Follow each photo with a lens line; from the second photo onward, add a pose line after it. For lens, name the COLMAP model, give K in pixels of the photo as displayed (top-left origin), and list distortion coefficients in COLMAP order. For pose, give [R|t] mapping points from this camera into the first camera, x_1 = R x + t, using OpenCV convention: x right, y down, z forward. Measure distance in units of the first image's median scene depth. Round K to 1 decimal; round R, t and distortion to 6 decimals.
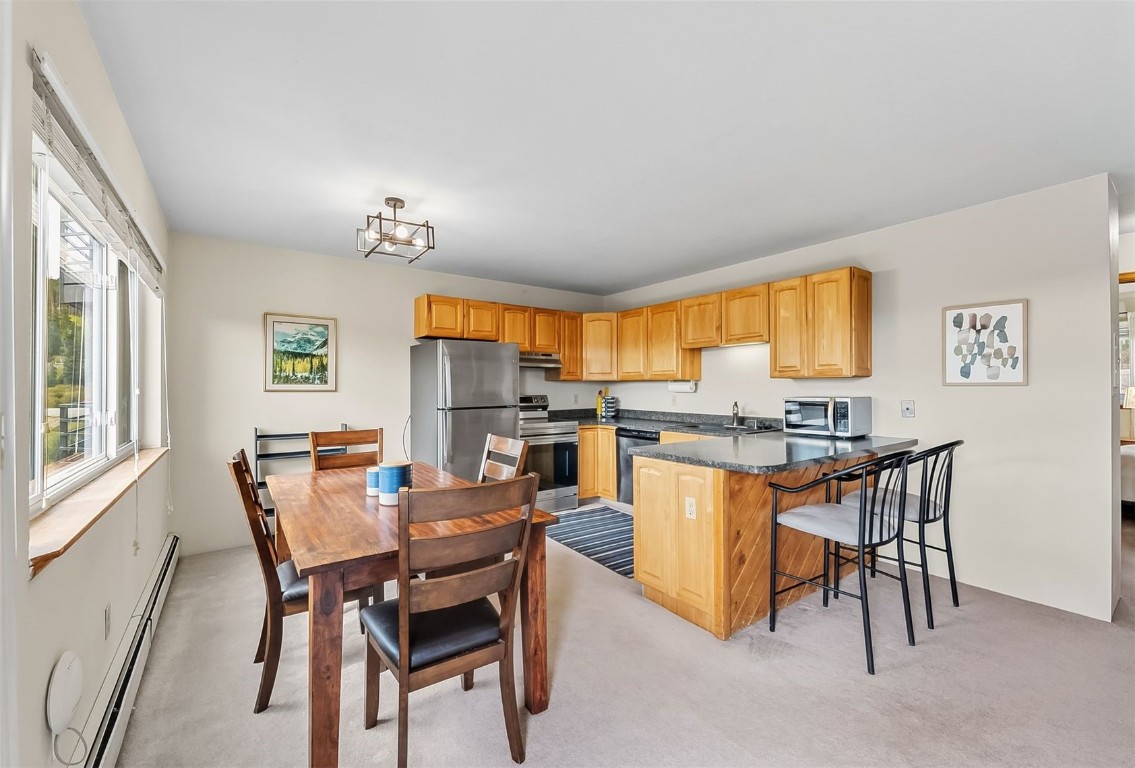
lens RADIAL K [[465.4, 0, 565.1], [0, 465.4, 389.2], [0, 0, 1]] dist [-0.000146, -0.000128]
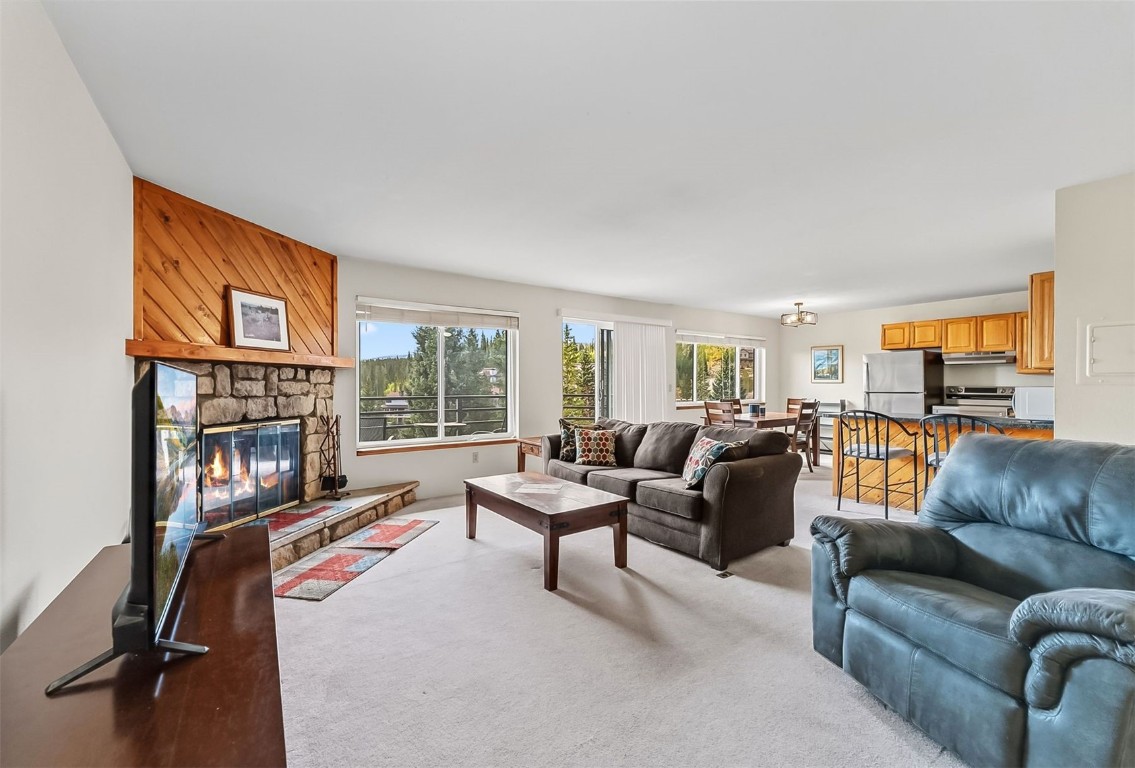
lens RADIAL K [[454.6, 0, 567.5], [0, 454.6, 384.0], [0, 0, 1]] dist [-0.002446, -0.000309]
pose [[-0.003177, 0.001877, -0.999993, 1.290125], [-0.001692, 0.999997, 0.001882, 0.007379], [0.999994, 0.001698, -0.003174, -0.122117]]
